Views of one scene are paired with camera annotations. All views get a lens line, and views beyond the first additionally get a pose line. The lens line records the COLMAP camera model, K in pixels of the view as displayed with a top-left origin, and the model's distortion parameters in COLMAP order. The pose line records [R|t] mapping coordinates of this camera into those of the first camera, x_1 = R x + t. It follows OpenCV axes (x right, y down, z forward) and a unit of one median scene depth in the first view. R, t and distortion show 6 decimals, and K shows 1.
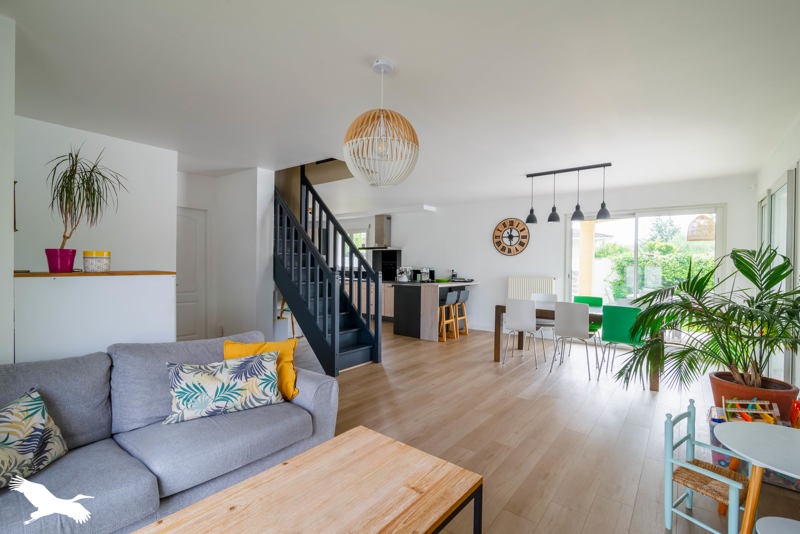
lens RADIAL K [[370.7, 0, 400.0], [0, 370.7, 268.6], [0, 0, 1]] dist [-0.003649, -0.000309]
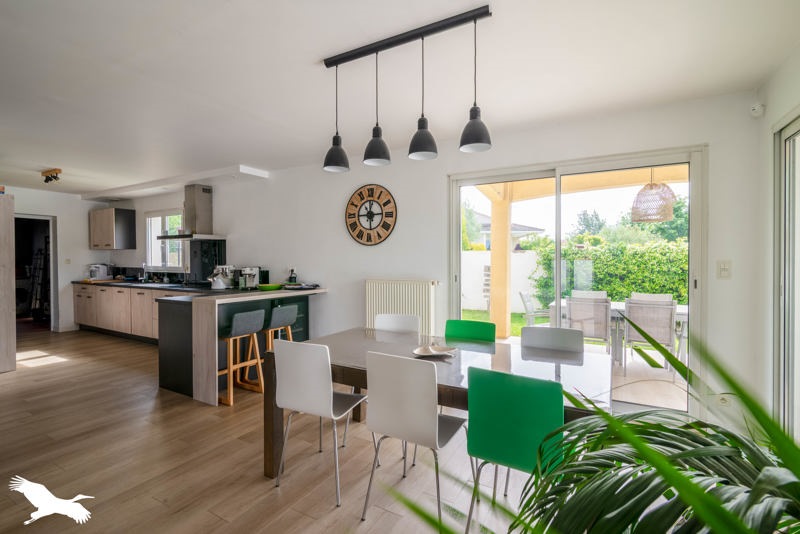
lens RADIAL K [[370.7, 0, 400.3], [0, 370.7, 264.1], [0, 0, 1]] dist [-0.003649, -0.000309]
pose [[0.989559, -0.013483, 0.143495, 0.240183], [0.013574, 0.999908, 0.000342, -0.003434], [-0.143487, 0.001609, 0.989651, 0.357709]]
